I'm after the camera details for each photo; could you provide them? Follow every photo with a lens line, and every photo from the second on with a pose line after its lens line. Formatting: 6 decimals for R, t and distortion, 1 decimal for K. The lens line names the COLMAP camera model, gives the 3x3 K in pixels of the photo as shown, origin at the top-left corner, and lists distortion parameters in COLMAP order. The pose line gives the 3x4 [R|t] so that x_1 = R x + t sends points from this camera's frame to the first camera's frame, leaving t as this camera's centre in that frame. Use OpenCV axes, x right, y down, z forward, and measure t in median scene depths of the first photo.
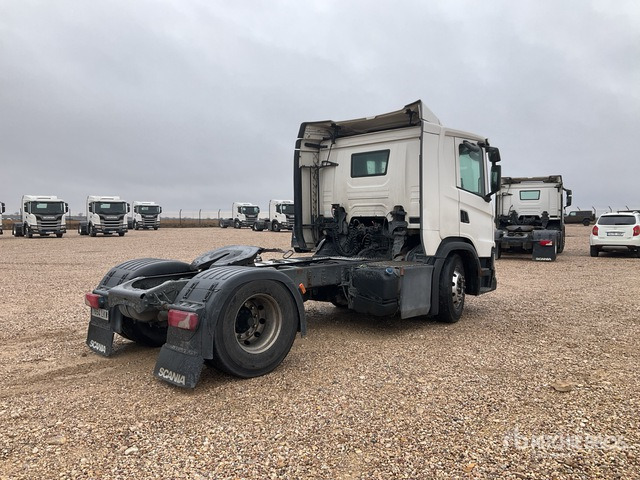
lens RADIAL K [[567.8, 0, 331.8], [0, 567.8, 241.2], [0, 0, 1]] dist [-0.001159, -0.000046]
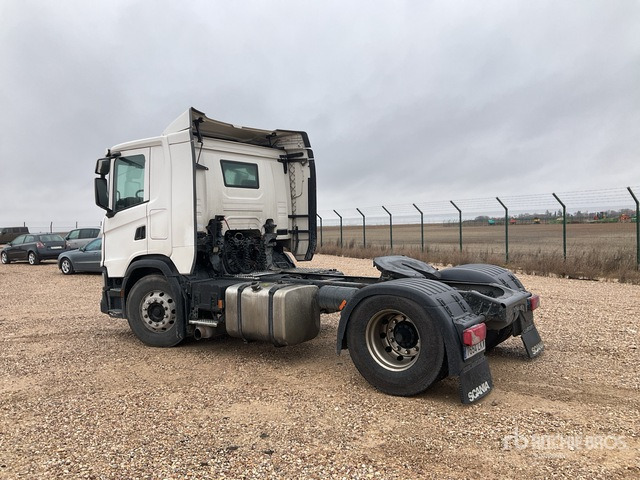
lens RADIAL K [[525.5, 0, 311.4], [0, 525.5, 239.1], [0, 0, 1]] dist [0.008794, 0.002150]
pose [[-0.155531, -0.014326, 0.987727, -0.826031], [0.052901, 0.998339, 0.022810, -0.041914], [-0.986414, 0.055799, -0.154515, 1.026098]]
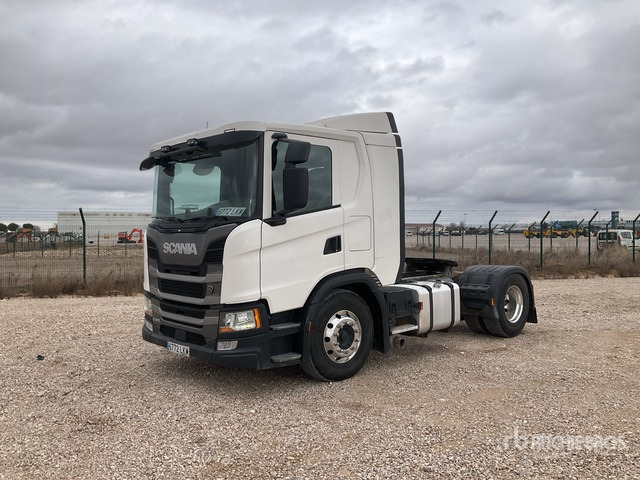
lens RADIAL K [[530.6, 0, 311.6], [0, 530.6, 239.4], [0, 0, 1]] dist [0.029636, -0.002258]
pose [[-0.998044, 0.035369, 0.051551, 0.023882], [0.038102, 0.997866, 0.053031, -0.089657], [-0.049566, 0.054892, -0.997261, 1.824591]]
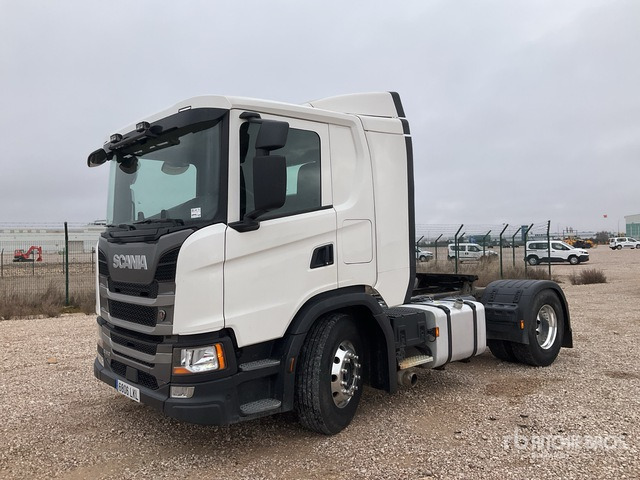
lens RADIAL K [[541.7, 0, 311.4], [0, 541.7, 241.4], [0, 0, 1]] dist [0.006986, -0.000934]
pose [[-0.996376, 0.042380, 0.073745, 0.002953], [0.044865, 0.998468, 0.032381, -0.078895], [-0.072260, 0.035572, -0.996751, 1.690572]]
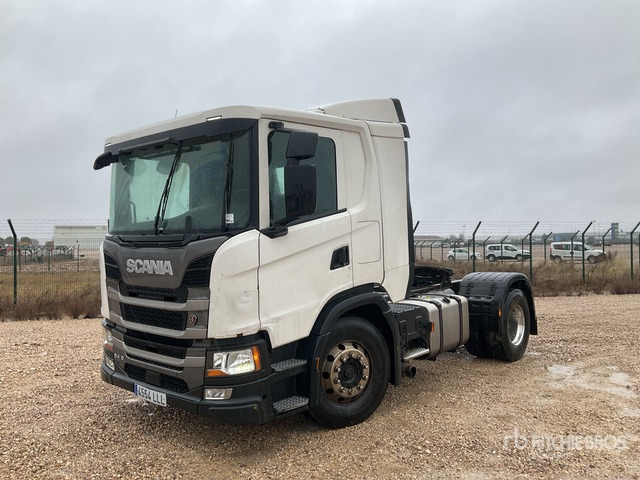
lens RADIAL K [[541.7, 0, 311.4], [0, 541.7, 241.4], [0, 0, 1]] dist [0.006986, -0.000934]
pose [[-0.997481, 0.055506, -0.044157, 0.084836], [0.052768, 0.996746, 0.060930, -0.099170], [0.047395, 0.058446, -0.997165, 1.714109]]
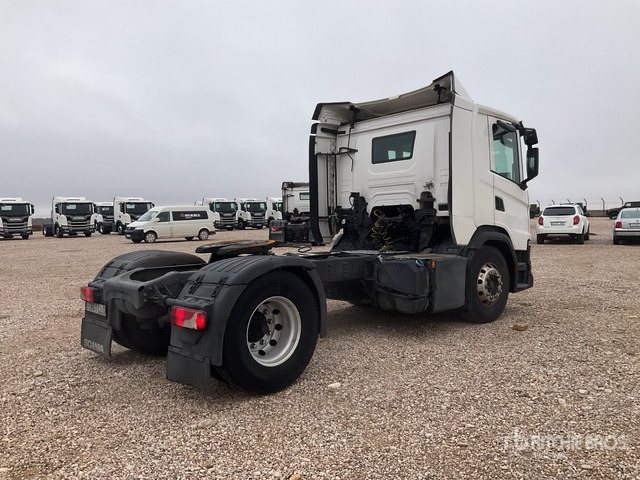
lens RADIAL K [[544.5, 0, 320.0], [0, 544.5, 240.0], [0, 0, 1]] dist [0.043044, -0.001957]
pose [[0.999574, -0.006727, -0.028407, -0.026826], [0.006400, 0.999912, -0.011584, 0.021474], [0.028483, 0.011398, 0.999529, 0.120464]]
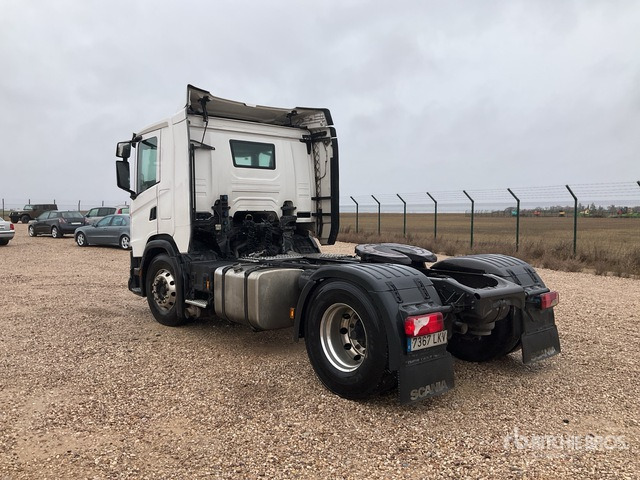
lens RADIAL K [[512.9, 0, 309.7], [0, 512.9, 240.6], [0, 0, 1]] dist [-0.002857, -0.003046]
pose [[0.075341, -0.035356, 0.996531, -0.772023], [0.046297, 0.998417, 0.031923, -0.018149], [-0.996082, 0.043732, 0.076859, 0.850349]]
